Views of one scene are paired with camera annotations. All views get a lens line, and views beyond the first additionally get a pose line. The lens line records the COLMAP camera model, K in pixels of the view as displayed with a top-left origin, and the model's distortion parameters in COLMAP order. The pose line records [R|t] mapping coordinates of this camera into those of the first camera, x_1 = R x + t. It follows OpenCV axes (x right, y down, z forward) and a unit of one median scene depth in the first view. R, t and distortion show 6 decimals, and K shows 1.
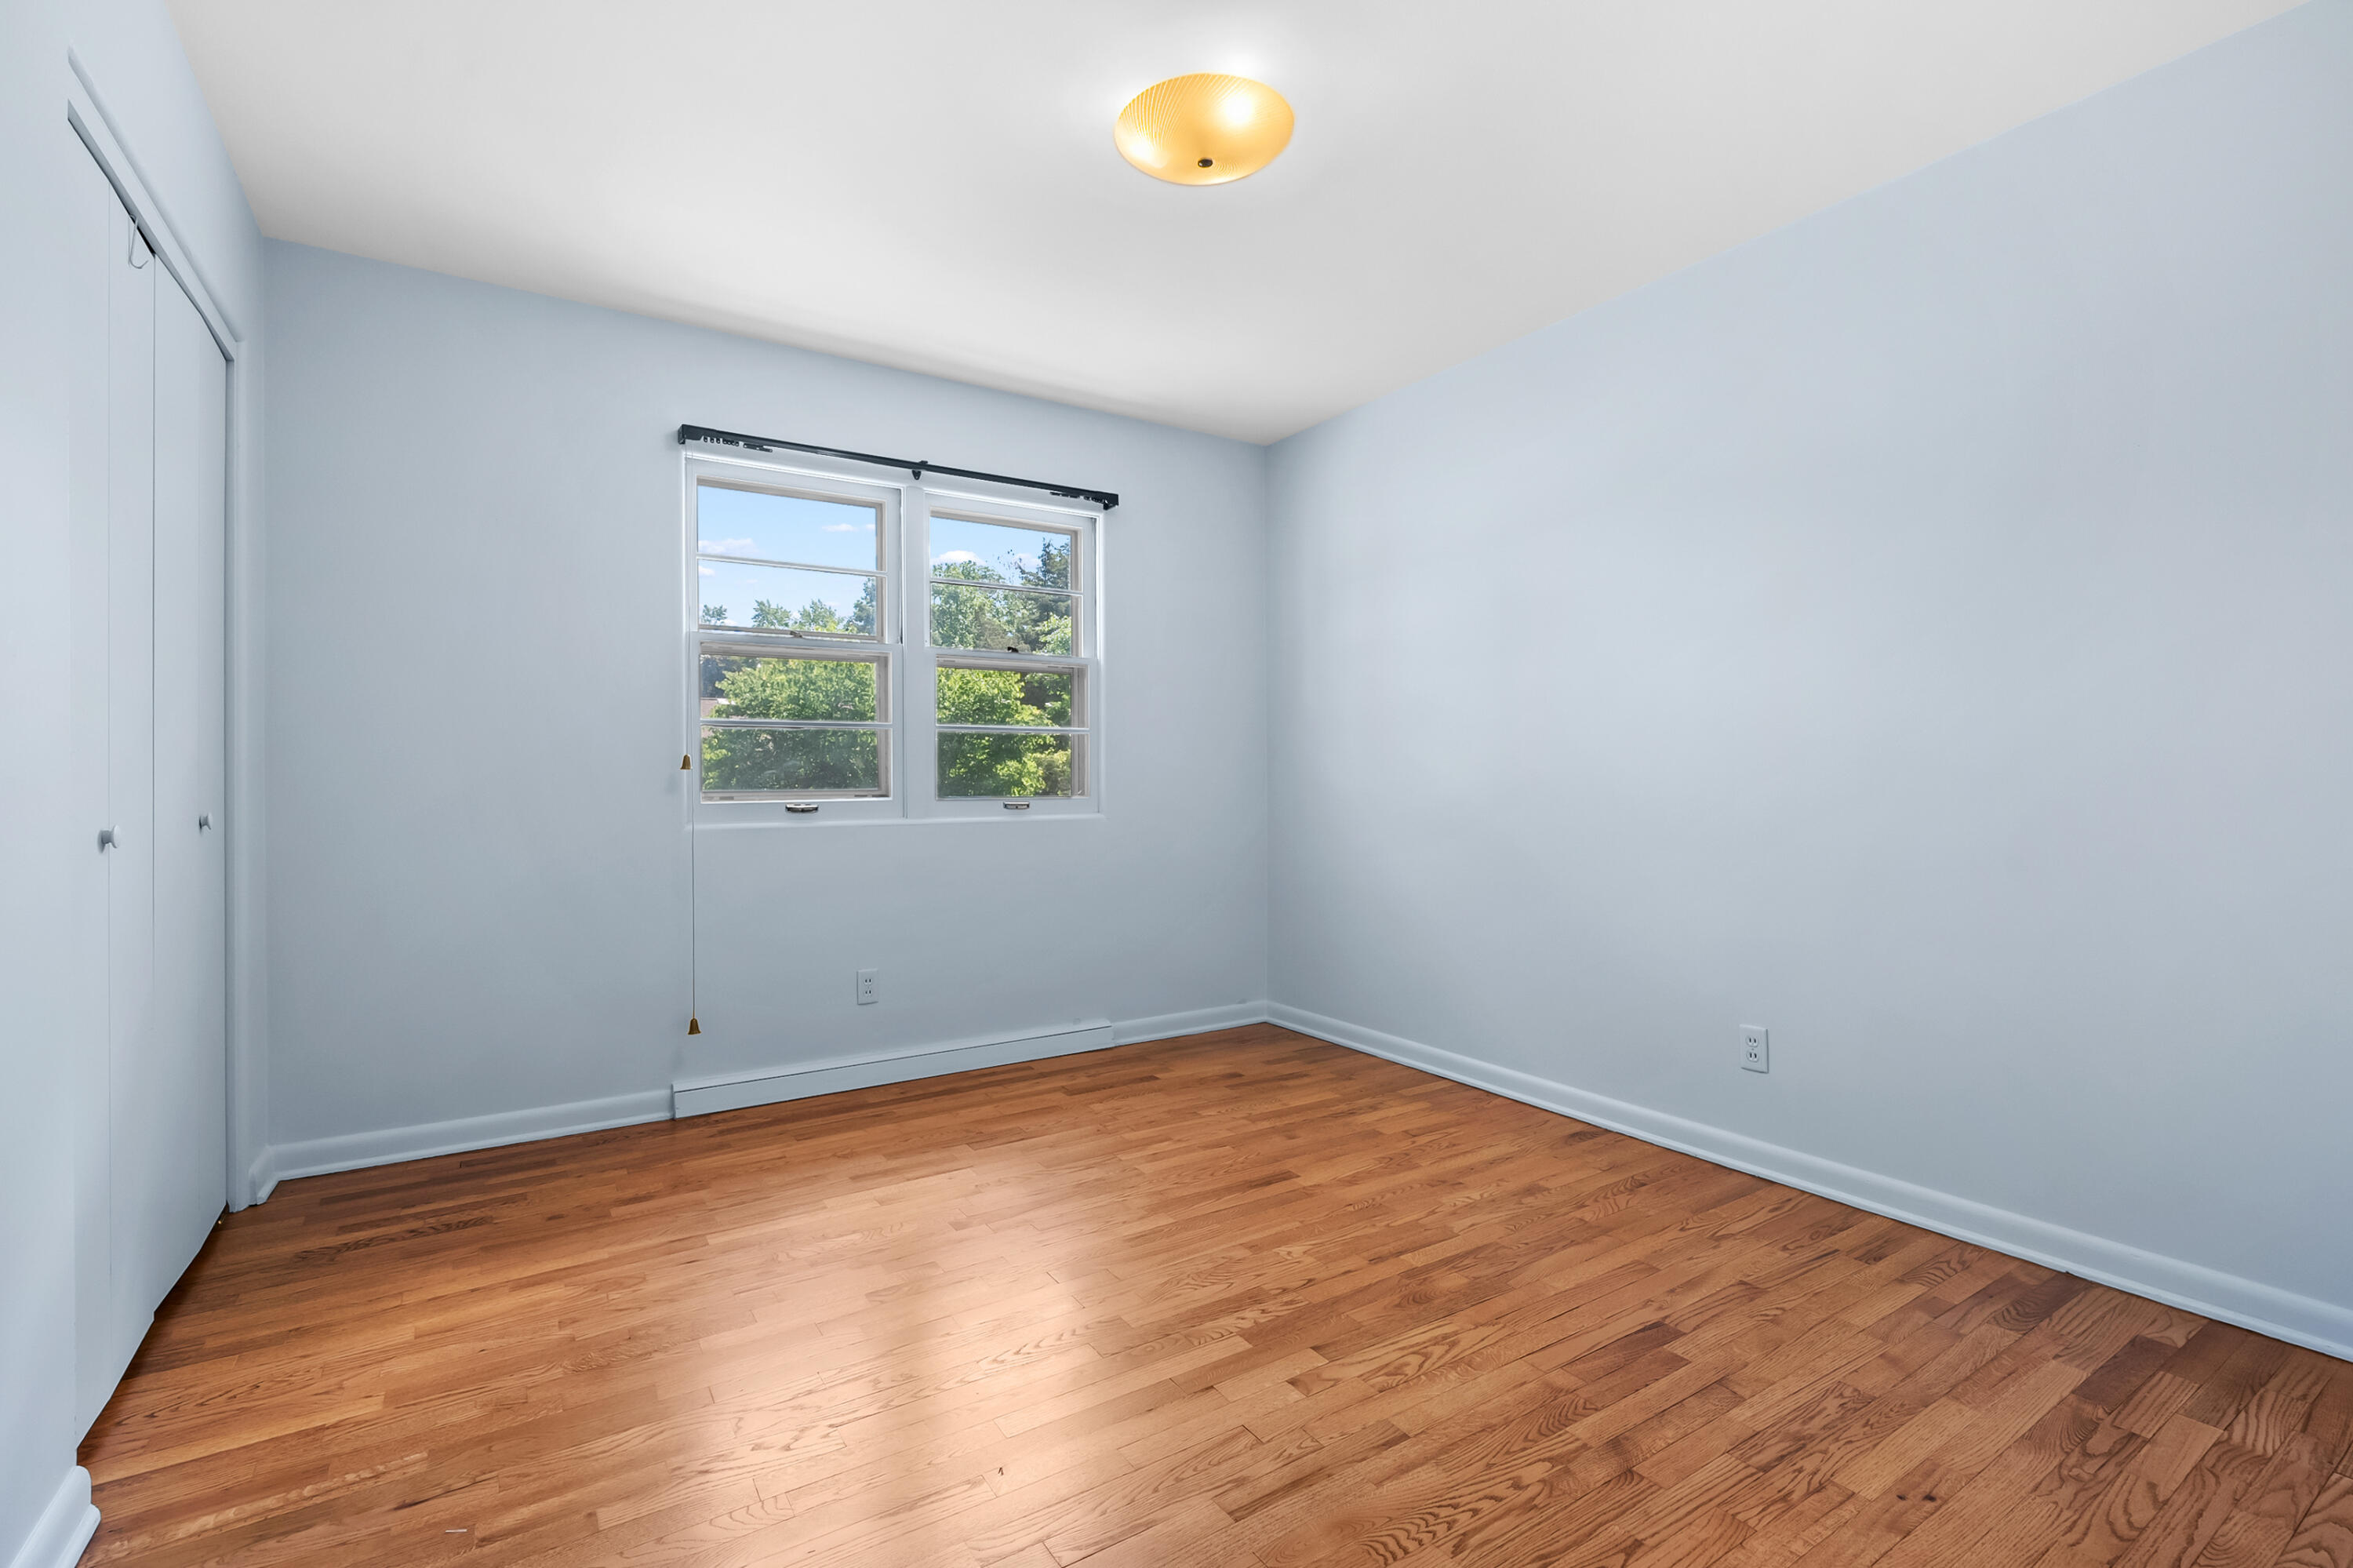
lens RADIAL K [[1058.8, 0, 1170.6], [0, 1058.8, 771.4], [0, 0, 1]] dist [-0.006468, 0.000818]
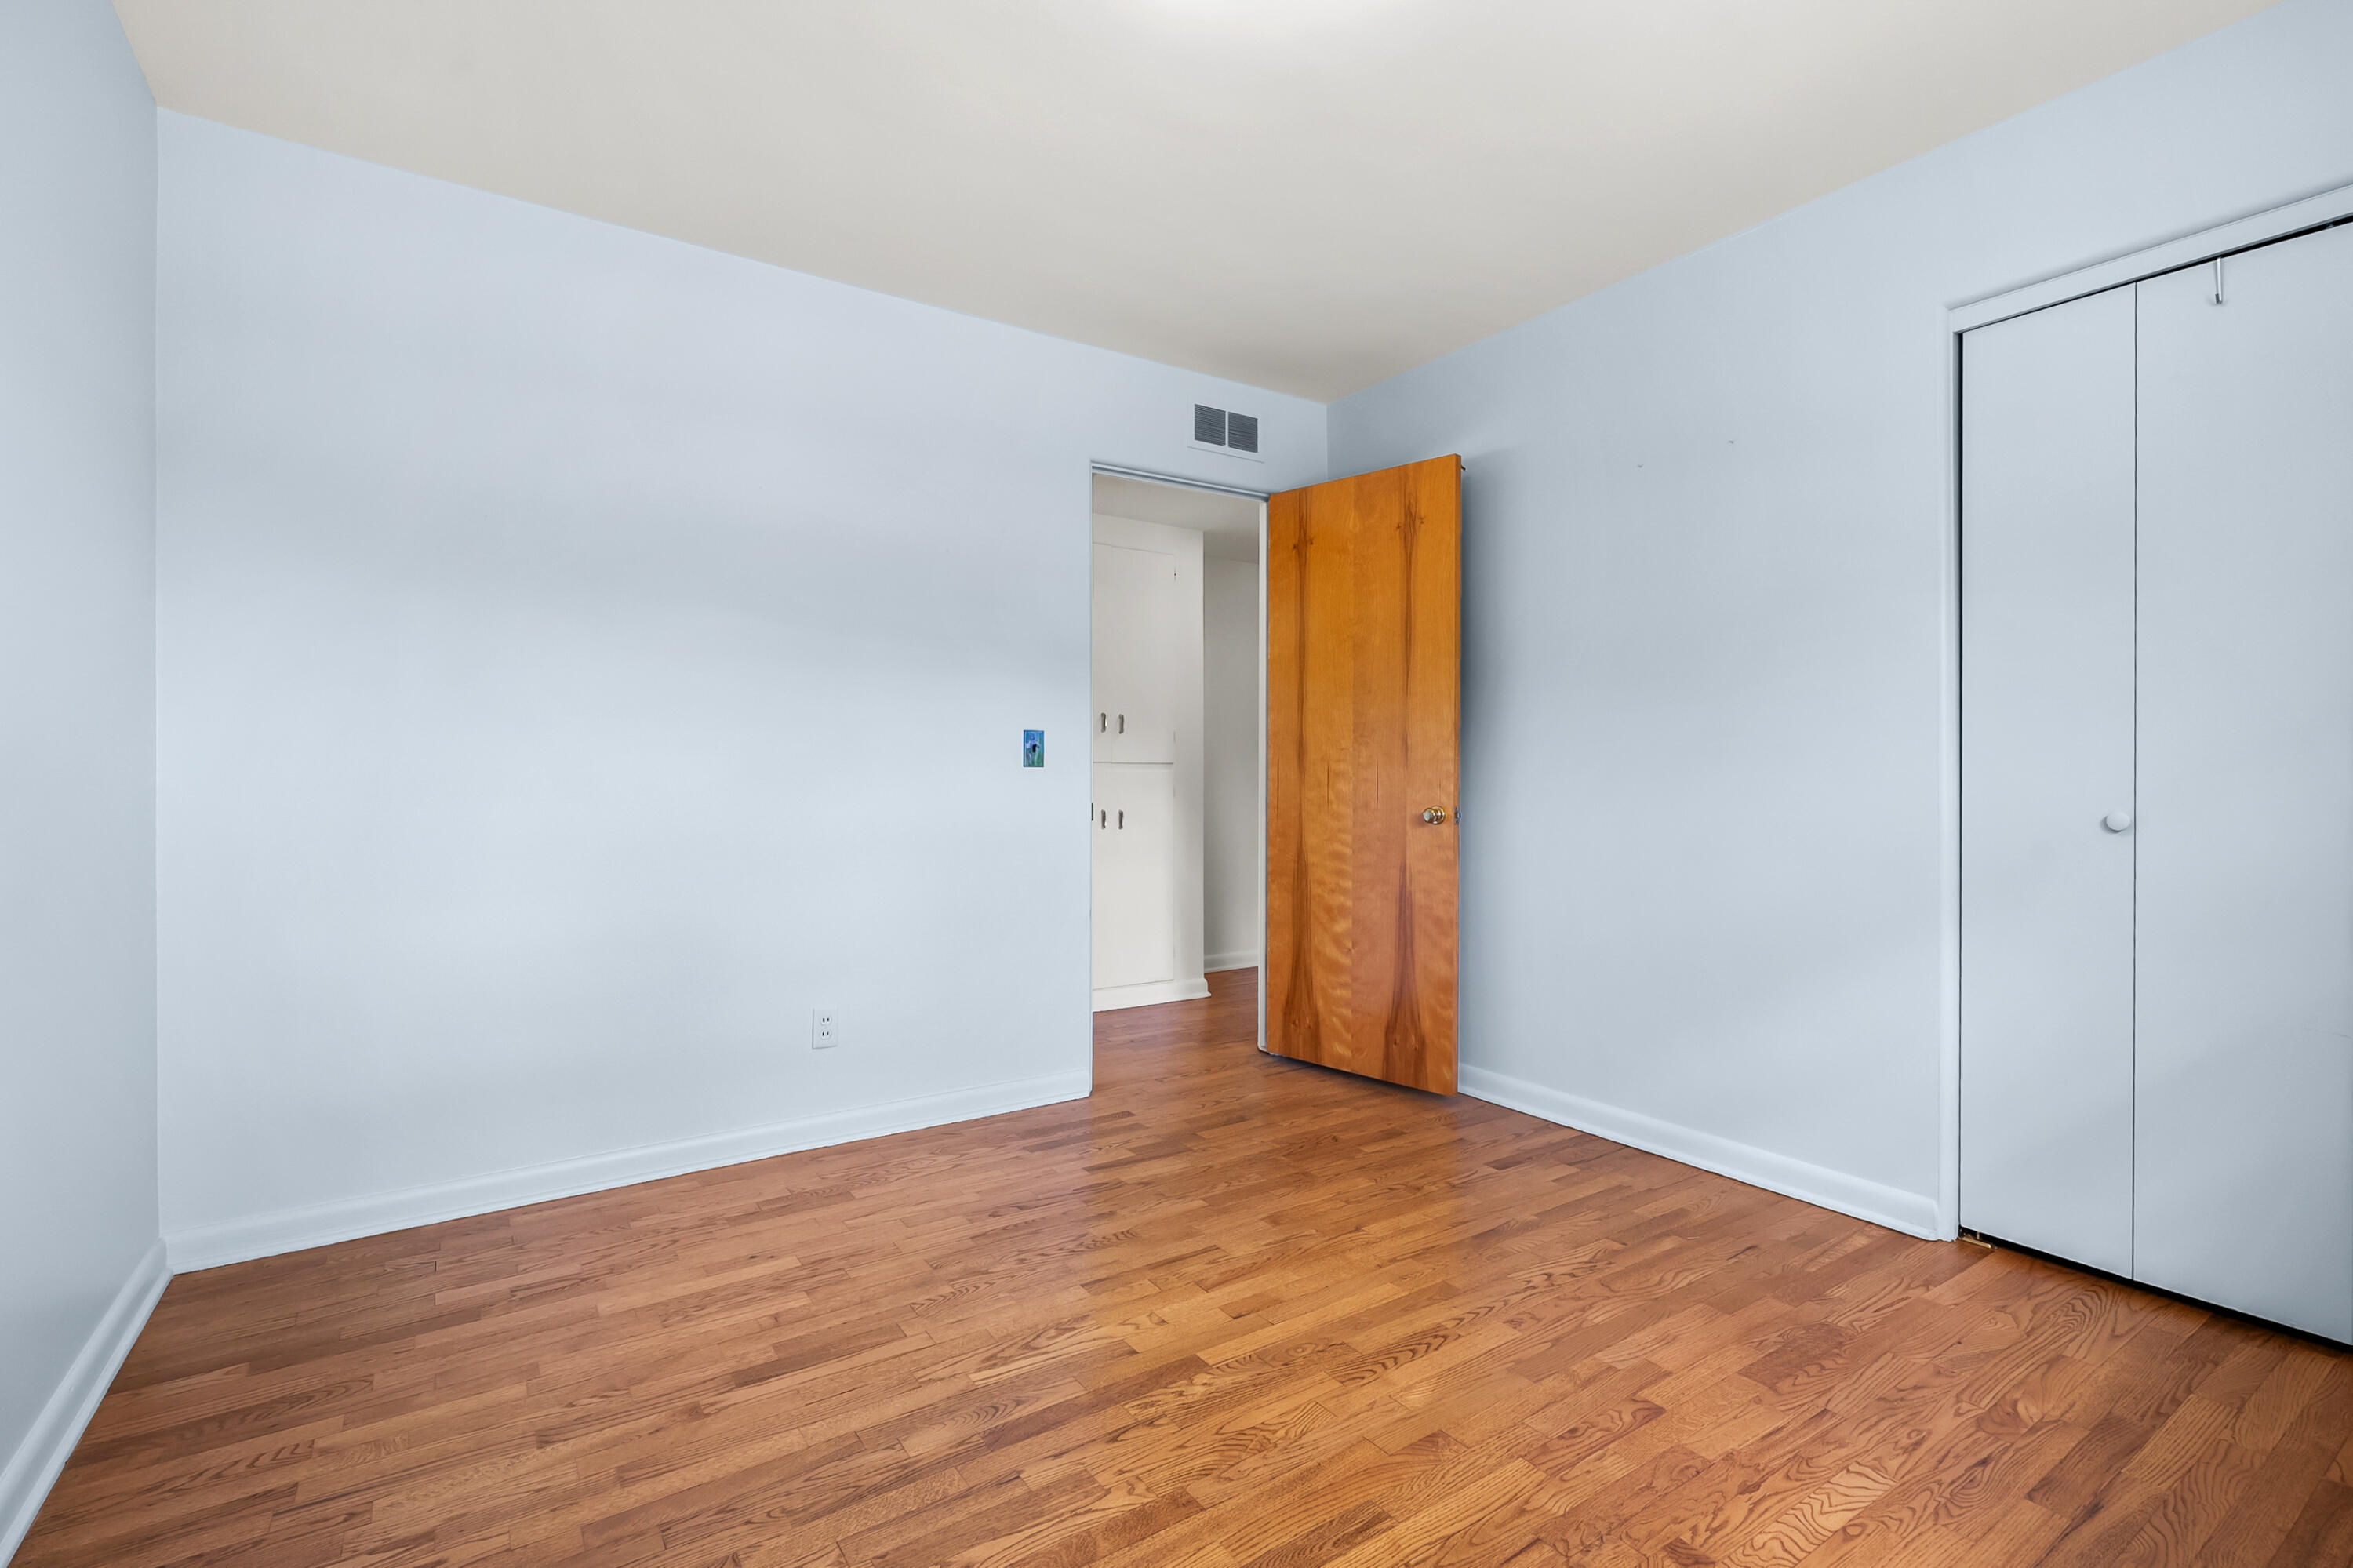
lens RADIAL K [[1058.8, 0, 1170.6], [0, 1058.8, 771.4], [0, 0, 1]] dist [-0.006468, 0.000818]
pose [[-0.999910, 0.002210, -0.013214, 0.108933], [0.002317, 0.999965, -0.008056, 0.008150], [0.013196, -0.008086, -0.999880, 1.905828]]
